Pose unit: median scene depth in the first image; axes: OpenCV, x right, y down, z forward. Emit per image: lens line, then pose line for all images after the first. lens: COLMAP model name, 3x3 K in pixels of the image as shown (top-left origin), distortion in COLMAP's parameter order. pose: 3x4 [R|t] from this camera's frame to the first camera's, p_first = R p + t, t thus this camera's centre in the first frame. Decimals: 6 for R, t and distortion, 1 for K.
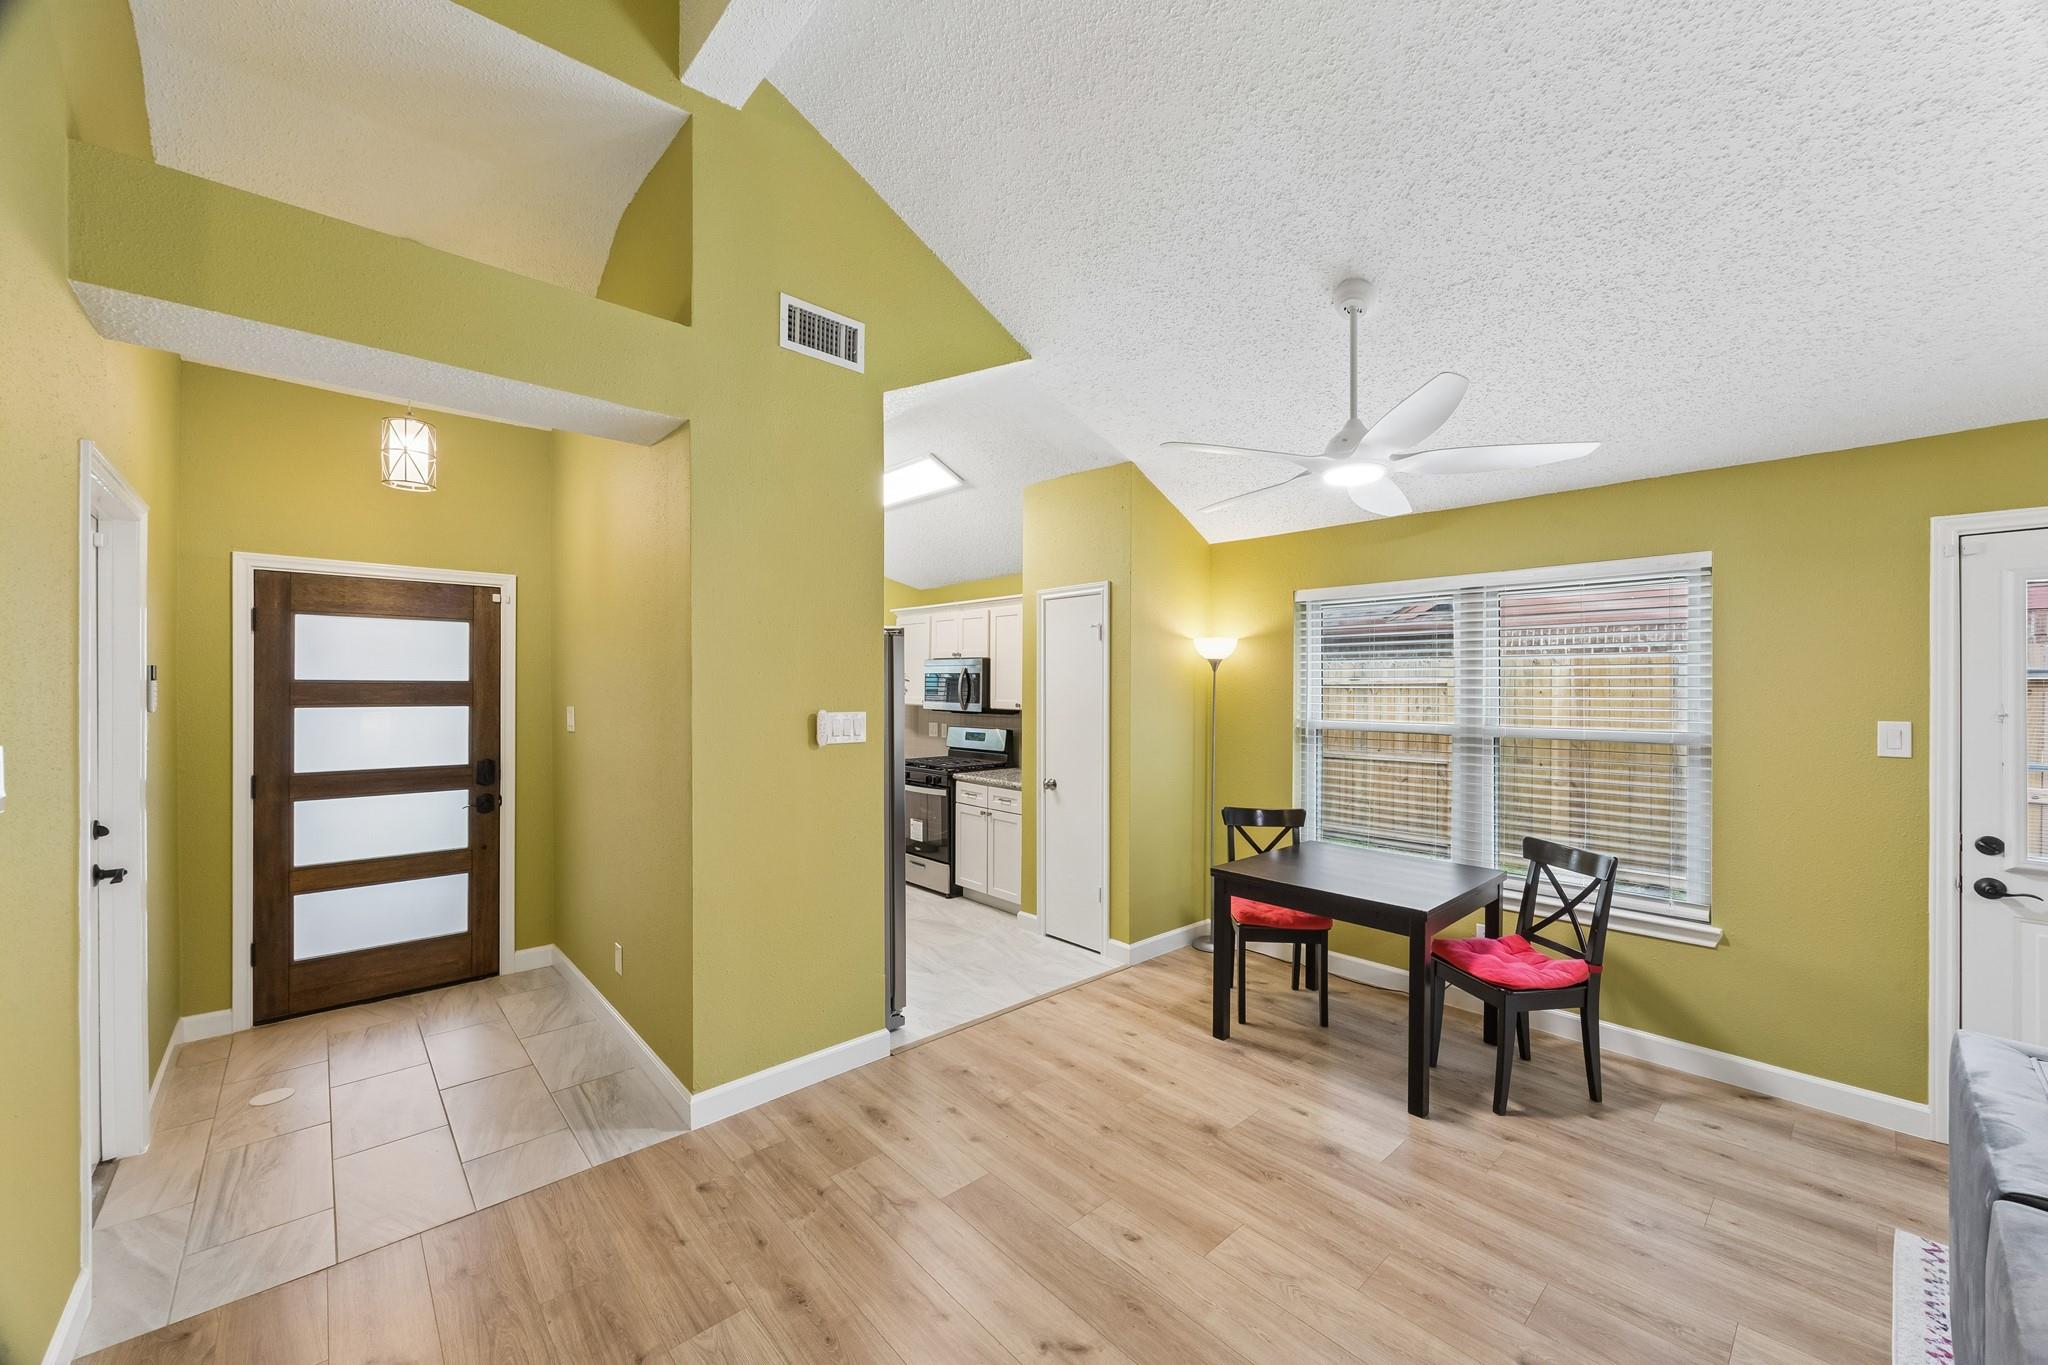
lens RADIAL K [[786.1, 0, 1027.1], [0, 786.1, 683.4], [0, 0, 1]] dist [0.000995, 0.000045]
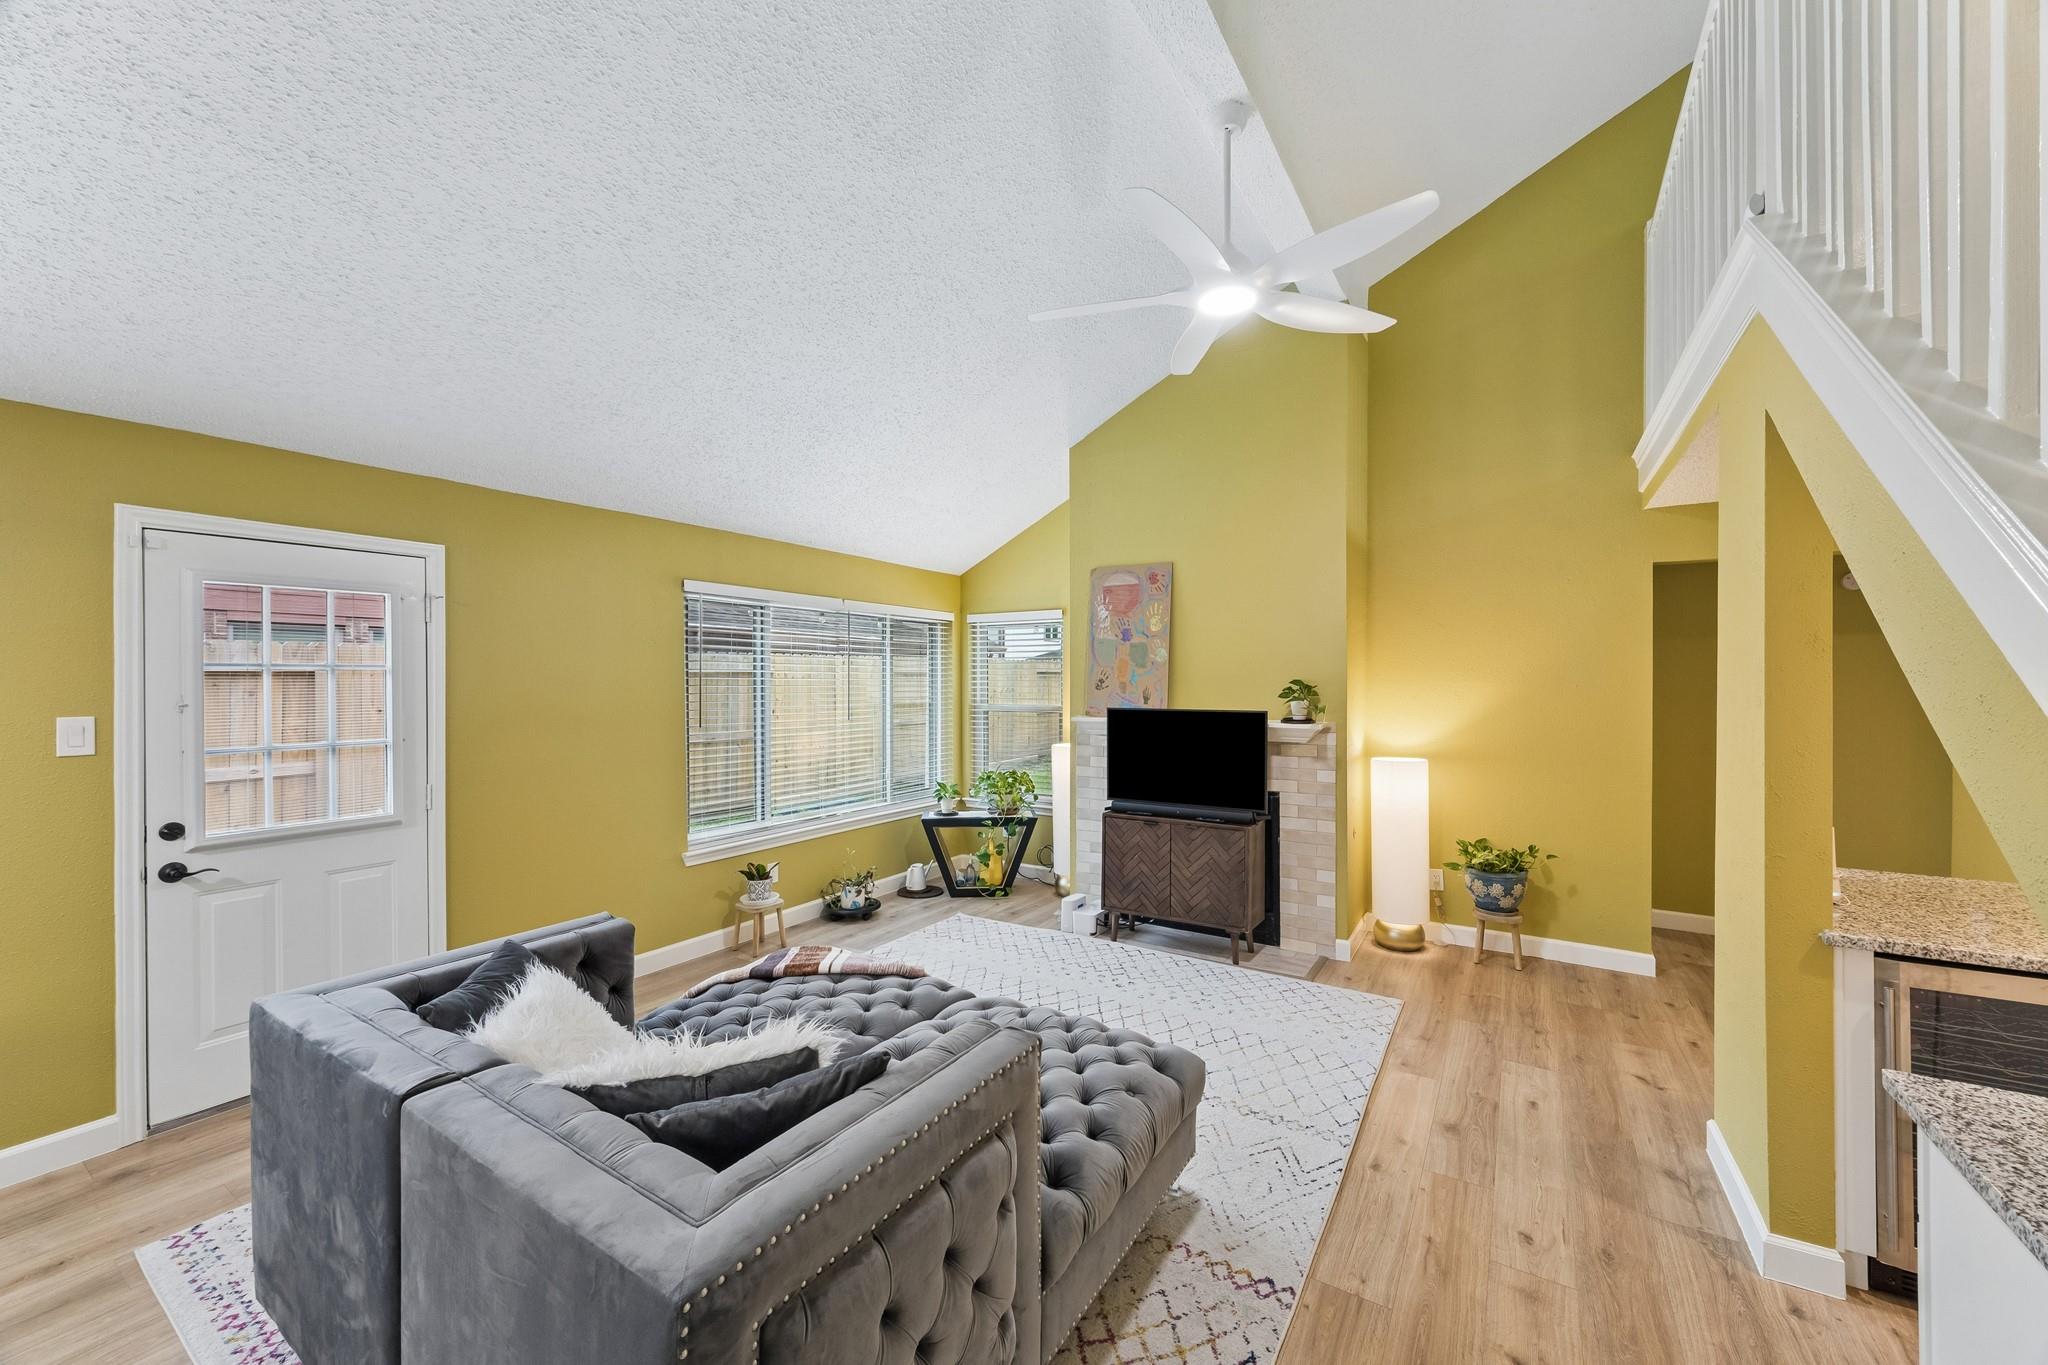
lens RADIAL K [[786.1, 0, 1027.9], [0, 786.1, 682.2], [0, 0, 1]] dist [0.000995, 0.000045]
pose [[-0.263077, -0.005928, 0.964757, -0.077638], [0.002485, 0.999974, 0.006822, 0.004579], [-0.964772, 0.004192, -0.263056, 0.181299]]
